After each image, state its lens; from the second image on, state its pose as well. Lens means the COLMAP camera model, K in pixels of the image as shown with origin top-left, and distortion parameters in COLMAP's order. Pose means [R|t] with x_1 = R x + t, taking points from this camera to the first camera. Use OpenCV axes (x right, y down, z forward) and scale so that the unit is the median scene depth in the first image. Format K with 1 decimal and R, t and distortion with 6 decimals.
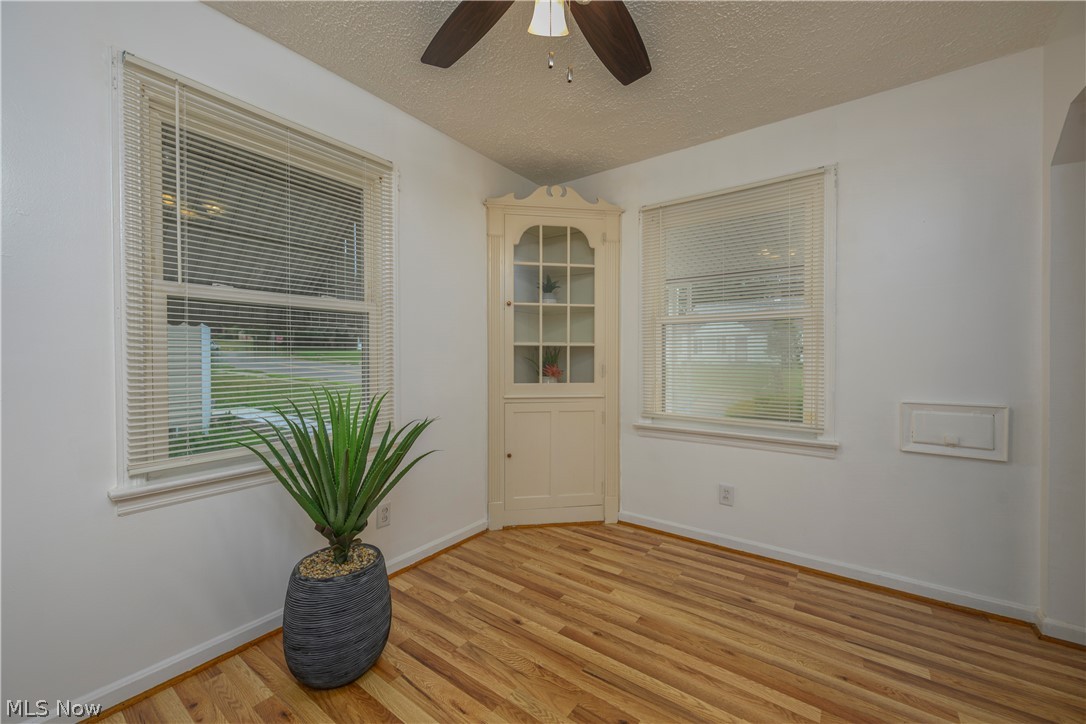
lens RADIAL K [[430.8, 0, 537.4], [0, 430.8, 359.9], [0, 0, 1]] dist [-0.000713, 0.000318]
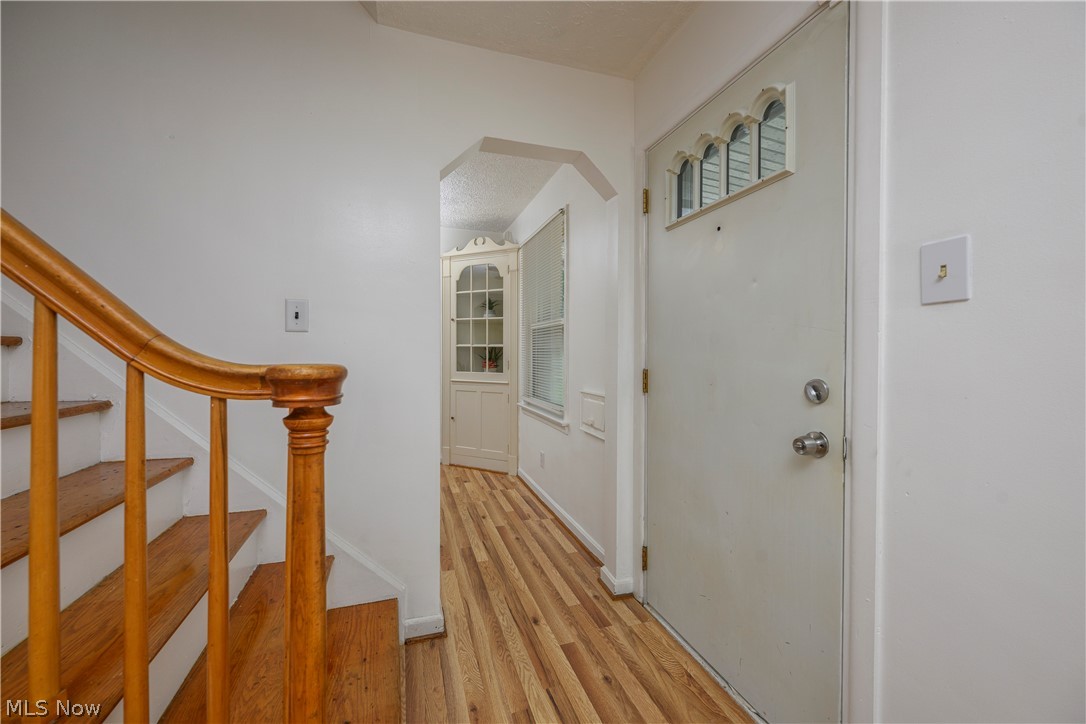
lens RADIAL K [[430.8, 0, 540.1], [0, 430.8, 357.7], [0, 0, 1]] dist [-0.000713, 0.000318]
pose [[0.813744, 0.010187, -0.581134, 1.099243], [-0.014495, 0.999891, -0.002770, 0.006245], [0.581042, 0.010677, 0.813803, -0.074682]]
